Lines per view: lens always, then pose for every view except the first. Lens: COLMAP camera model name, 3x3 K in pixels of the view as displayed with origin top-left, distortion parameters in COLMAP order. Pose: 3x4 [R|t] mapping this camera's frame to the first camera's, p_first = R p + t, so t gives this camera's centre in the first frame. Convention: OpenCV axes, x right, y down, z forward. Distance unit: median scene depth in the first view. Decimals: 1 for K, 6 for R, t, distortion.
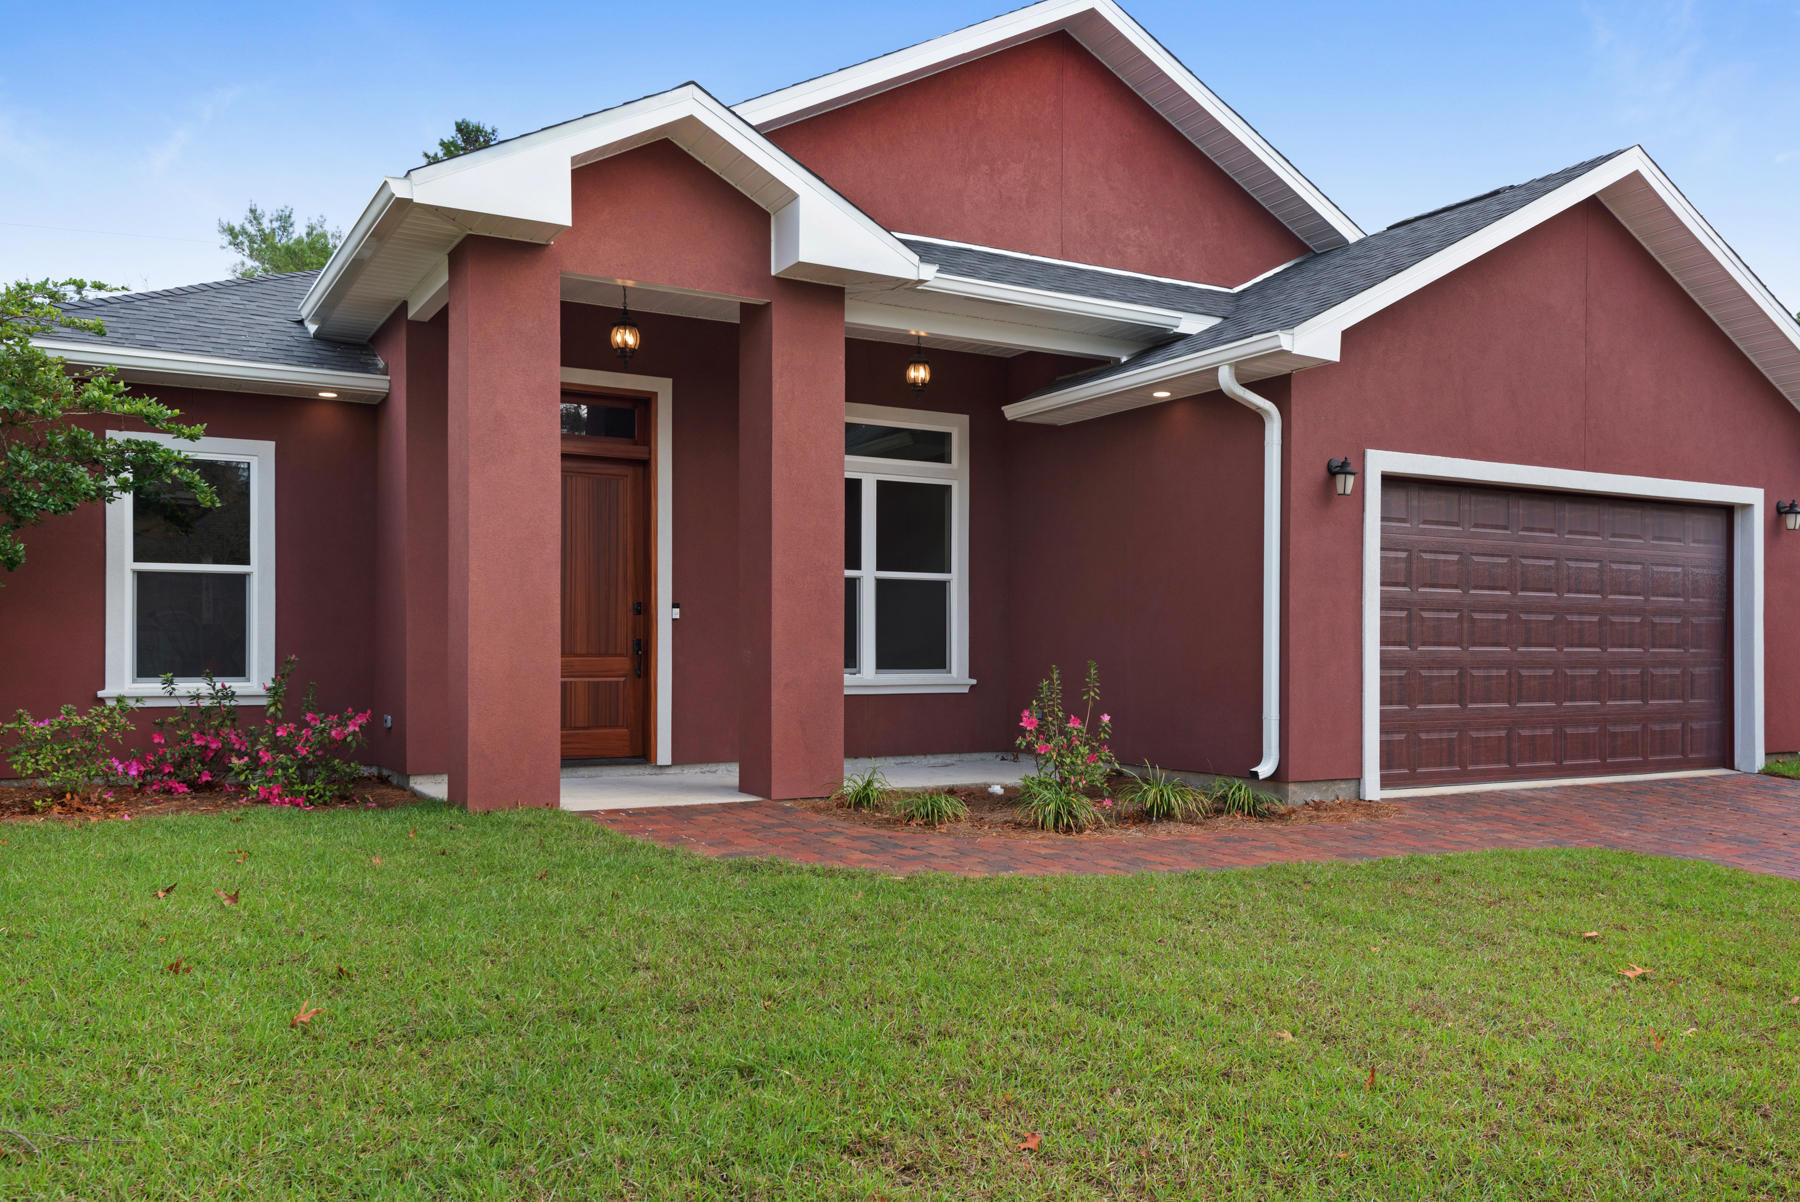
lens RADIAL K [[1442.6, 0, 900.2], [0, 1442.6, 592.2], [0, 0, 1]] dist [-0.009632, -0.002762]
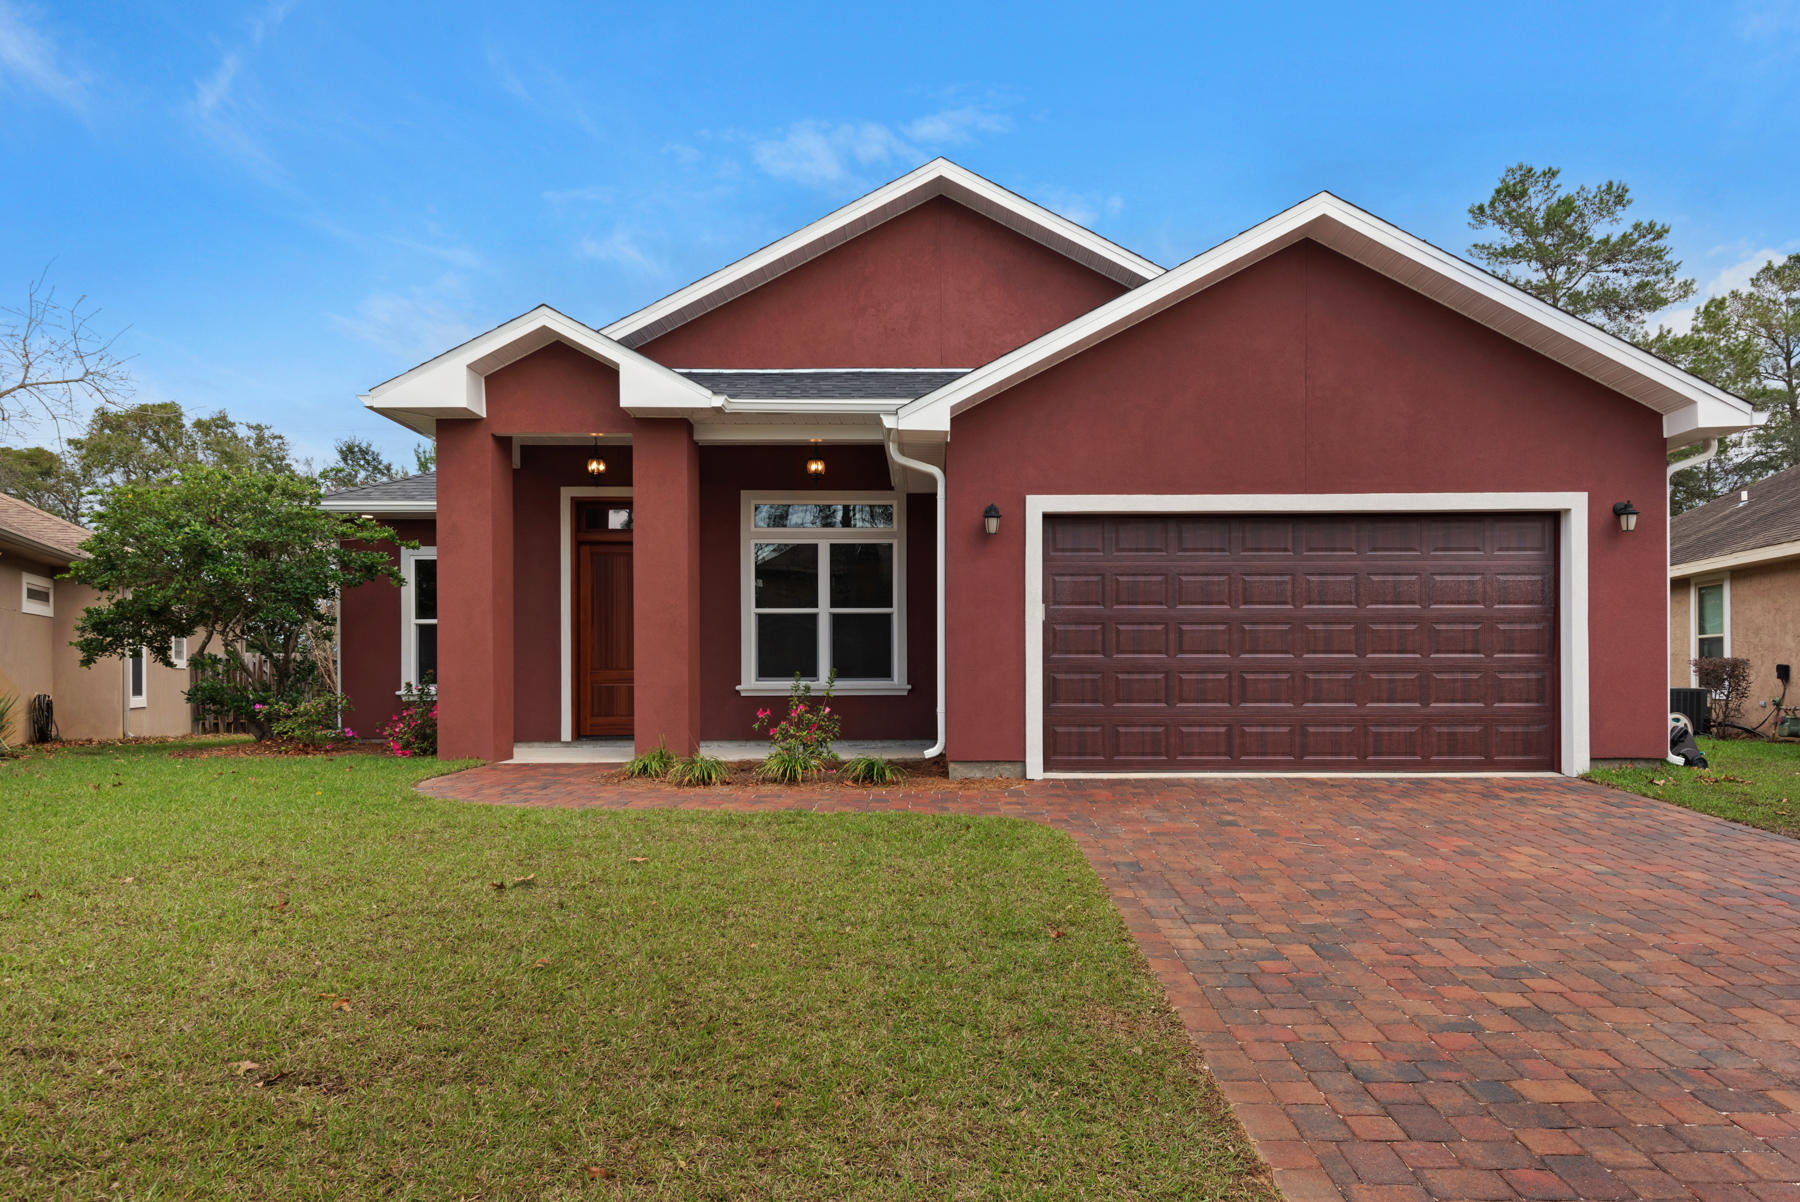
lens RADIAL K [[1093.7, 0, 899.9], [0, 1093.7, 616.6], [0, 0, 1]] dist [0.002457, 0.000578]
pose [[0.869731, -0.033535, -0.492386, 0.606342], [0.027080, 0.999428, -0.020236, 0.018122], [0.492783, 0.004266, 0.870142, 0.115012]]
